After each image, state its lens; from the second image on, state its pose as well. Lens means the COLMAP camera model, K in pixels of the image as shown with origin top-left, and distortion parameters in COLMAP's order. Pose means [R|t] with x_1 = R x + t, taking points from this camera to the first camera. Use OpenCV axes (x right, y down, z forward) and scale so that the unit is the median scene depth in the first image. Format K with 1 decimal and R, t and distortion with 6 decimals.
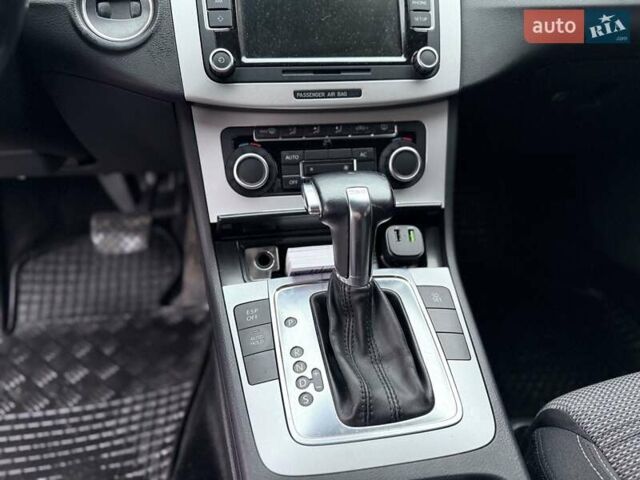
lens RADIAL K [[463.8, 0, 316.0], [0, 463.8, 235.3], [0, 0, 1]] dist [0.048267, -0.042547]
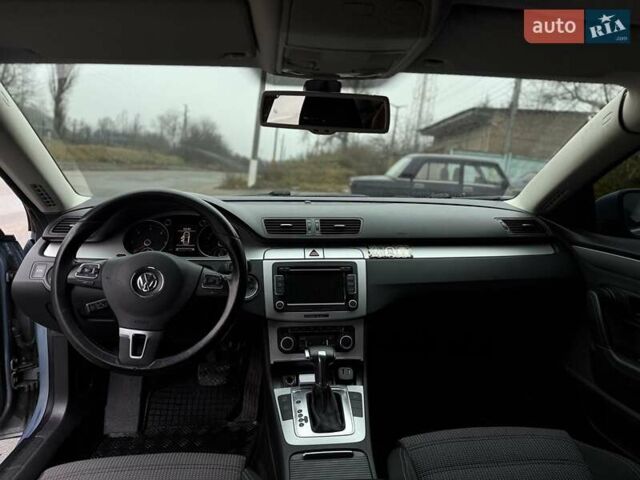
lens RADIAL K [[463.8, 0, 324.4], [0, 463.8, 239.9], [0, 0, 1]] dist [0.048267, -0.042547]
pose [[0.998513, 0.015802, -0.052167, 0.206706], [-0.032194, 0.943266, -0.330474, 0.175488], [0.043985, 0.331662, 0.942372, -1.725237]]
